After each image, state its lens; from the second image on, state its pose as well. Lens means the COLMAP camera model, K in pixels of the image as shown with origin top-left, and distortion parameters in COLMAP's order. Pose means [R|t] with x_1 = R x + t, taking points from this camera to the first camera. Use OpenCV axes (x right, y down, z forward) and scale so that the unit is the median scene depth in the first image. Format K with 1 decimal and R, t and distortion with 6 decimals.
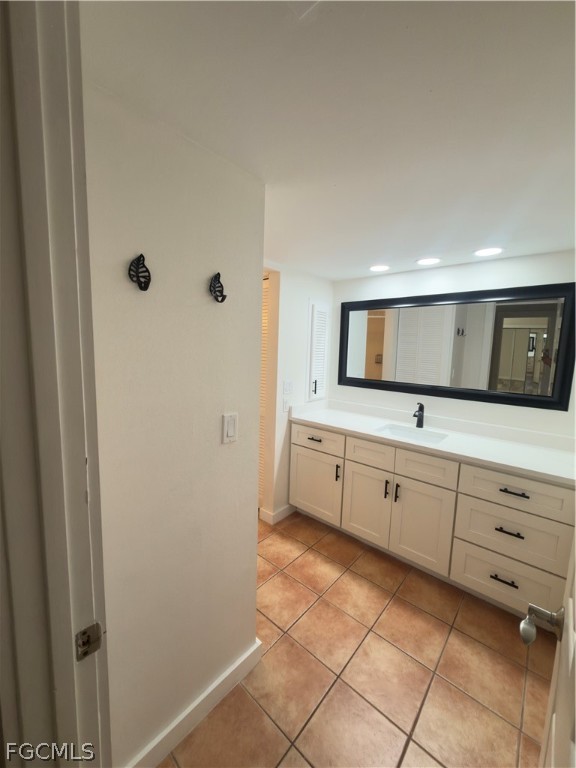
lens RADIAL K [[306.8, 0, 287.5], [0, 306.8, 381.9], [0, 0, 1]] dist [0.001897, -0.000361]
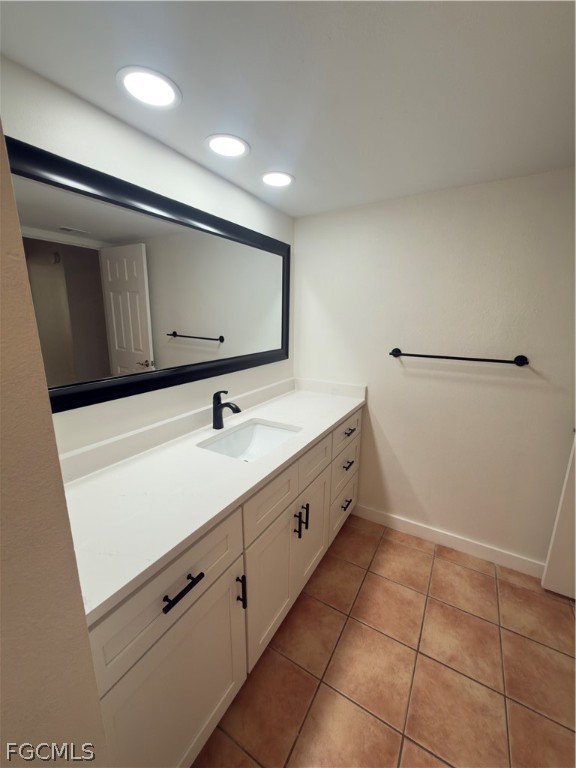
lens RADIAL K [[306.8, 0, 286.7], [0, 306.8, 382.4], [0, 0, 1]] dist [0.001897, -0.000361]
pose [[-0.186306, -0.235185, 0.953928, -0.263696], [0.103655, 0.960803, 0.257125, -0.134001], [-0.977009, 0.146783, -0.154626, 1.253459]]
